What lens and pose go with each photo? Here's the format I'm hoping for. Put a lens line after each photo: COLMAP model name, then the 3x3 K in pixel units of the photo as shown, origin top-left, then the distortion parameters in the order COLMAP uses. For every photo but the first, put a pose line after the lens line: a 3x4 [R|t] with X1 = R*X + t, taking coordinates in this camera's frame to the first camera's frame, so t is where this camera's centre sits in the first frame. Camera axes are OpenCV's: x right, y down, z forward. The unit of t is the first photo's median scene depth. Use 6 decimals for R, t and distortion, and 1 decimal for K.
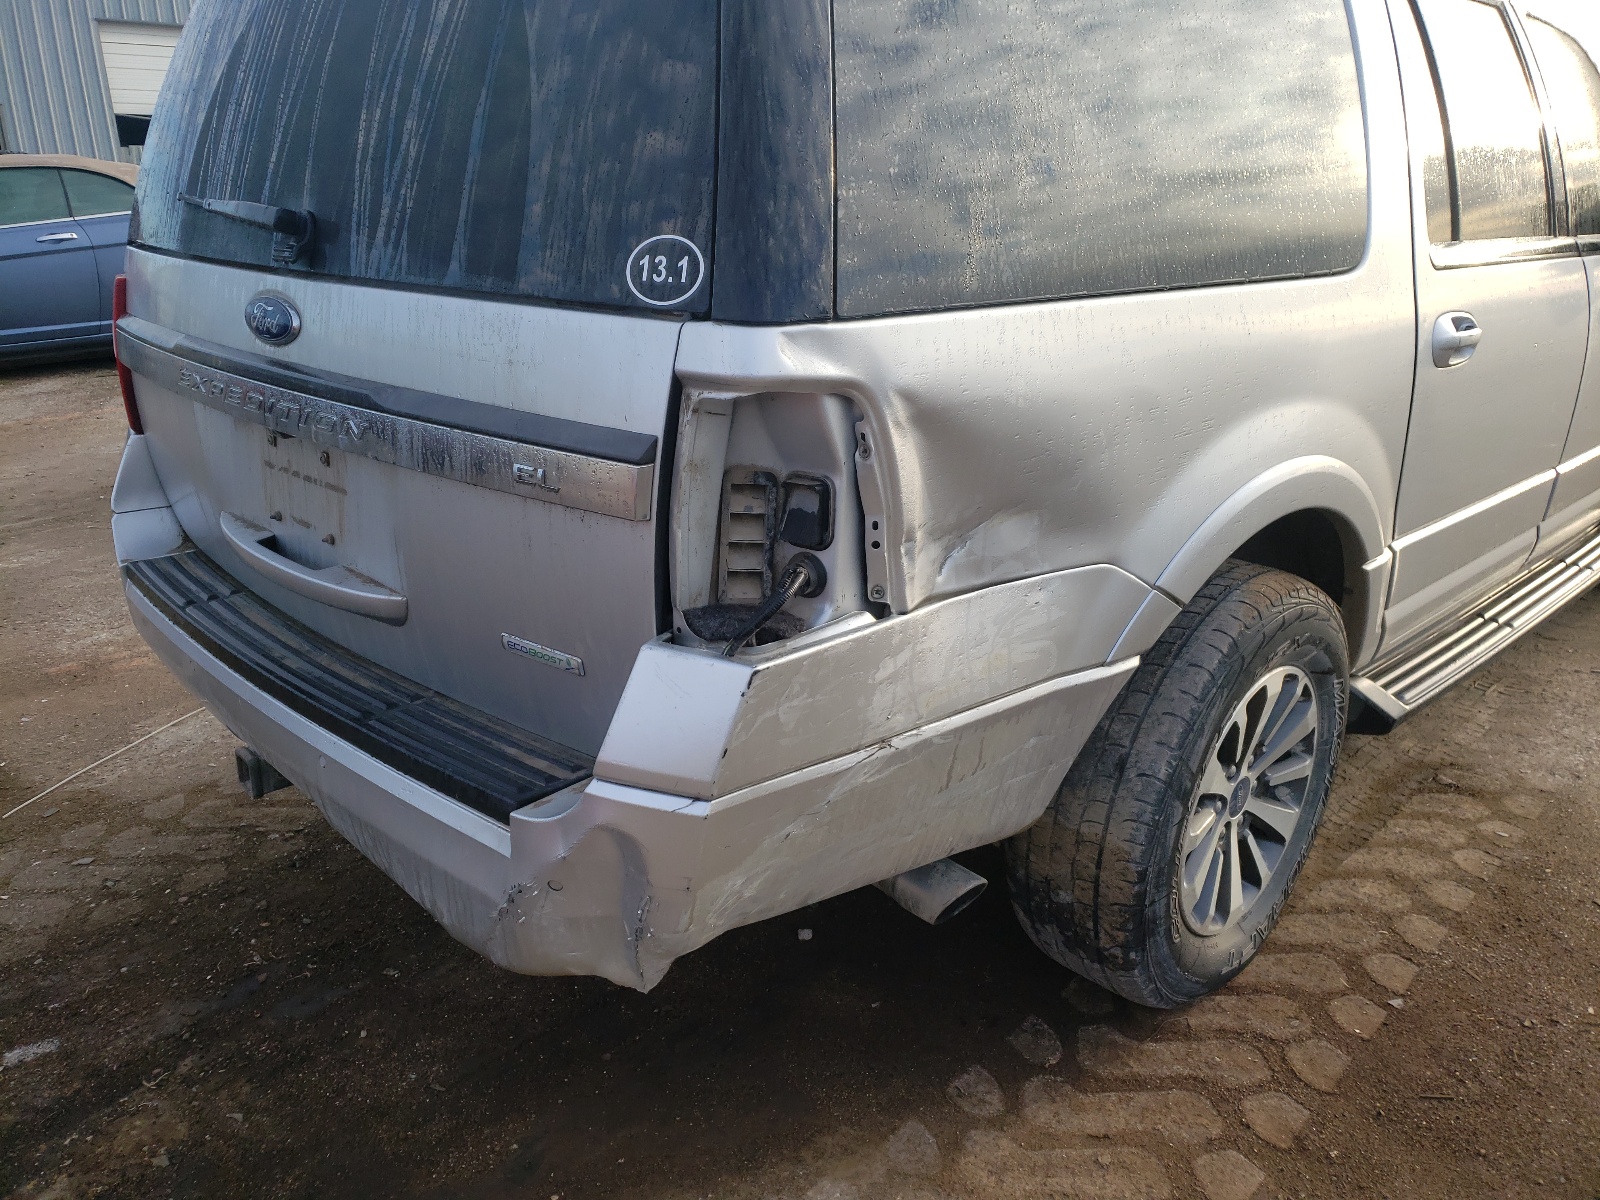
lens RADIAL K [[1315.2, 0, 800.0], [0, 1315.2, 600.0], [0, 0, 1]] dist [0.051718, 0.007607]
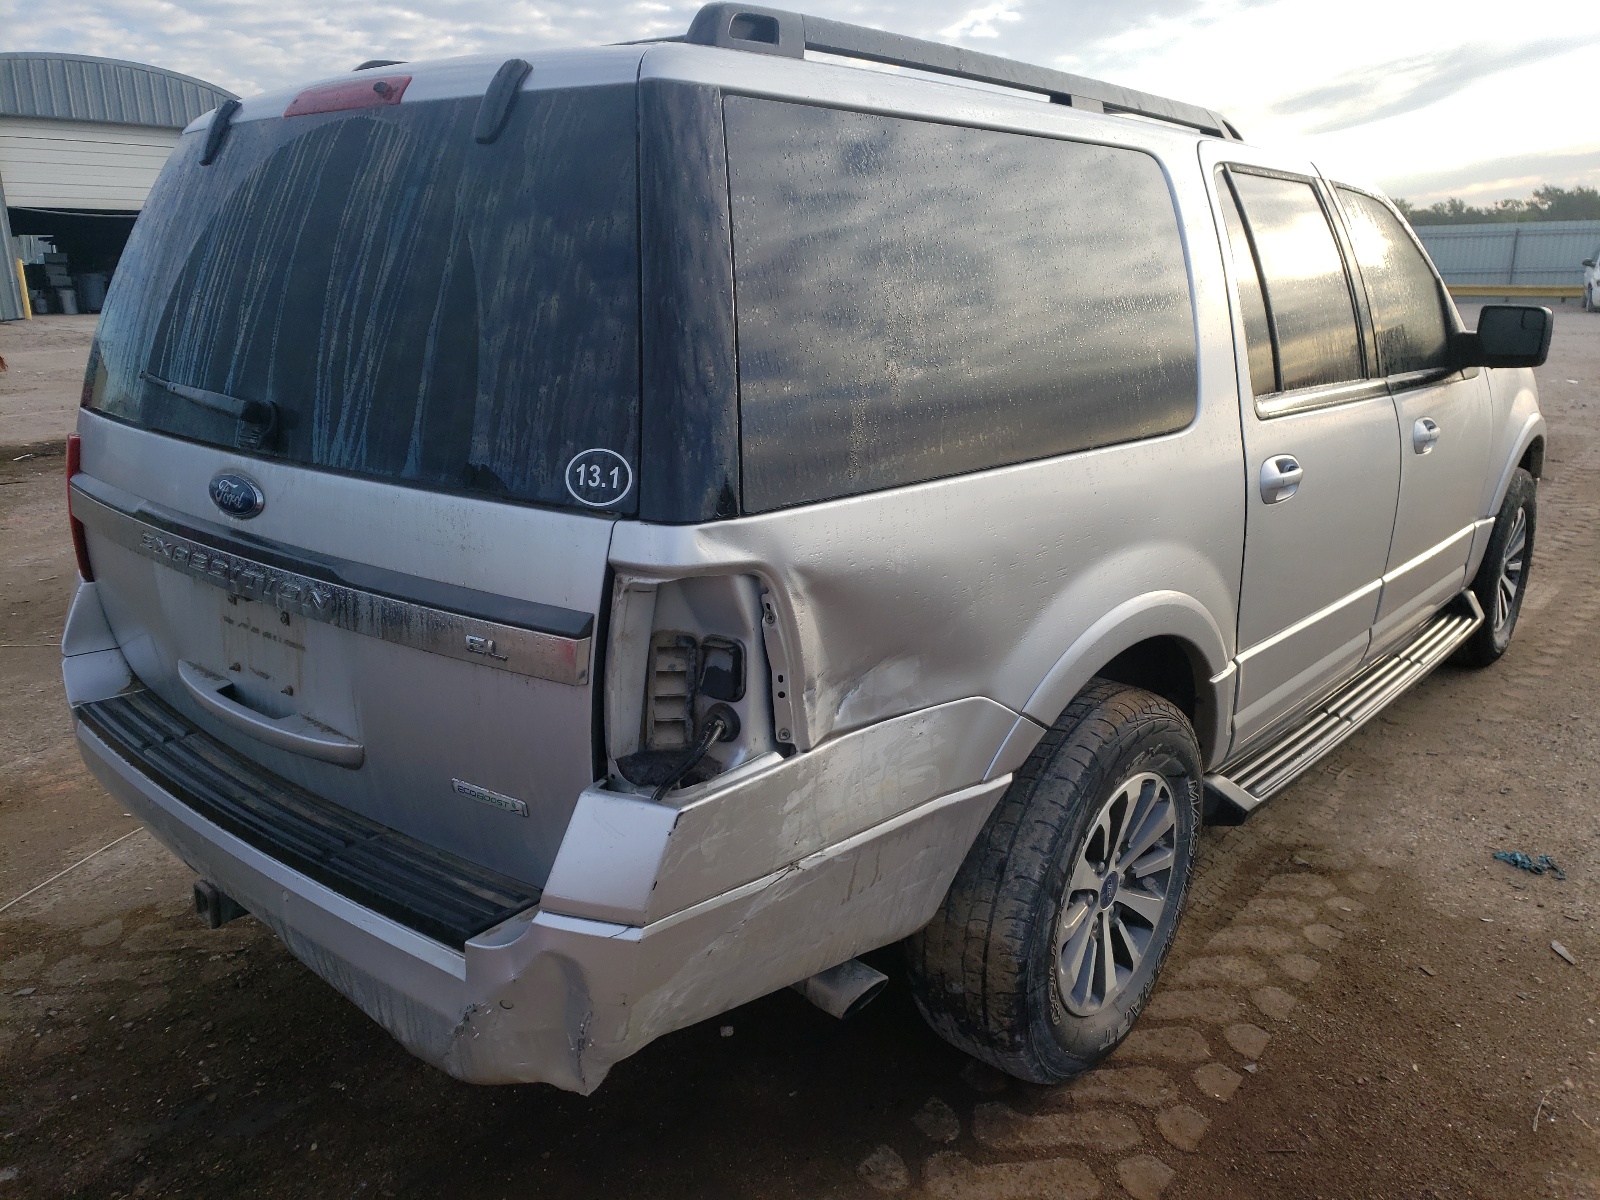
lens RADIAL K [[1325.5, 0, 817.6], [0, 1325.5, 601.1], [0, 0, 1]] dist [0.052058, 0.006363]
pose [[0.996813, -0.020024, 0.077220, 0.000205], [0.024084, 0.998356, -0.052003, -0.047955], [-0.076052, 0.053697, 0.995657, -0.138509]]
